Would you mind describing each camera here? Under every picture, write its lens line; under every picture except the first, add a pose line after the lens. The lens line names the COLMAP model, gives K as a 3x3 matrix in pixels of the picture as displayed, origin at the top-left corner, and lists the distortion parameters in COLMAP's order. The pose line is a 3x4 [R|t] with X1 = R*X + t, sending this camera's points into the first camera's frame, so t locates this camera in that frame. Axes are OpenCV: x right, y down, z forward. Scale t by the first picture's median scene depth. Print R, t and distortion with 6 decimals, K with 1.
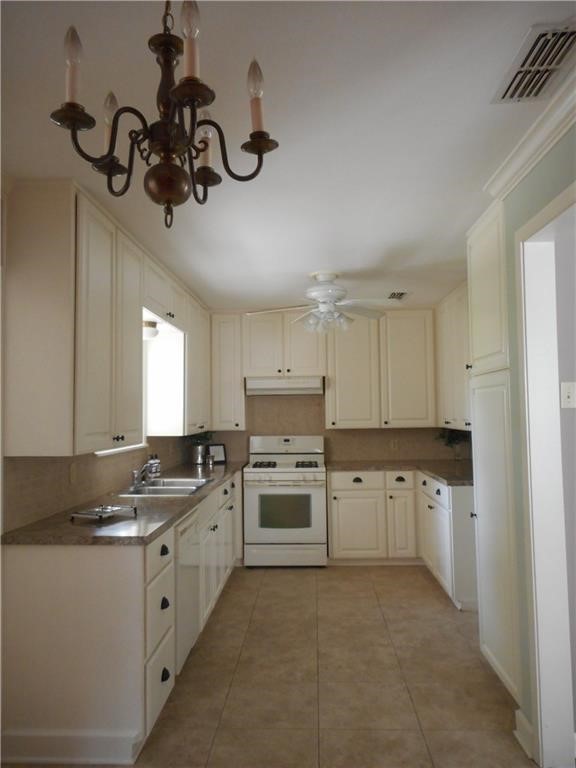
lens RADIAL K [[576.9, 0, 288.0], [0, 576.9, 384.0], [0, 0, 1]] dist [0.004999, 0.002449]
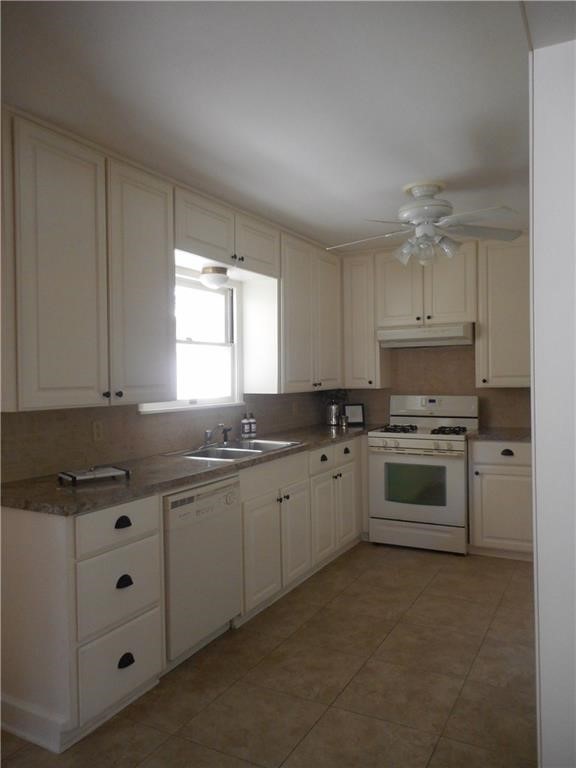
lens RADIAL K [[576.9, 0, 288.0], [0, 576.9, 384.0], [0, 0, 1]] dist [0.004999, 0.002449]
pose [[0.898234, 0.004123, -0.439499, 0.198253], [0.026768, 0.997587, 0.064066, 0.014905], [0.438702, -0.069310, 0.895956, 0.171584]]
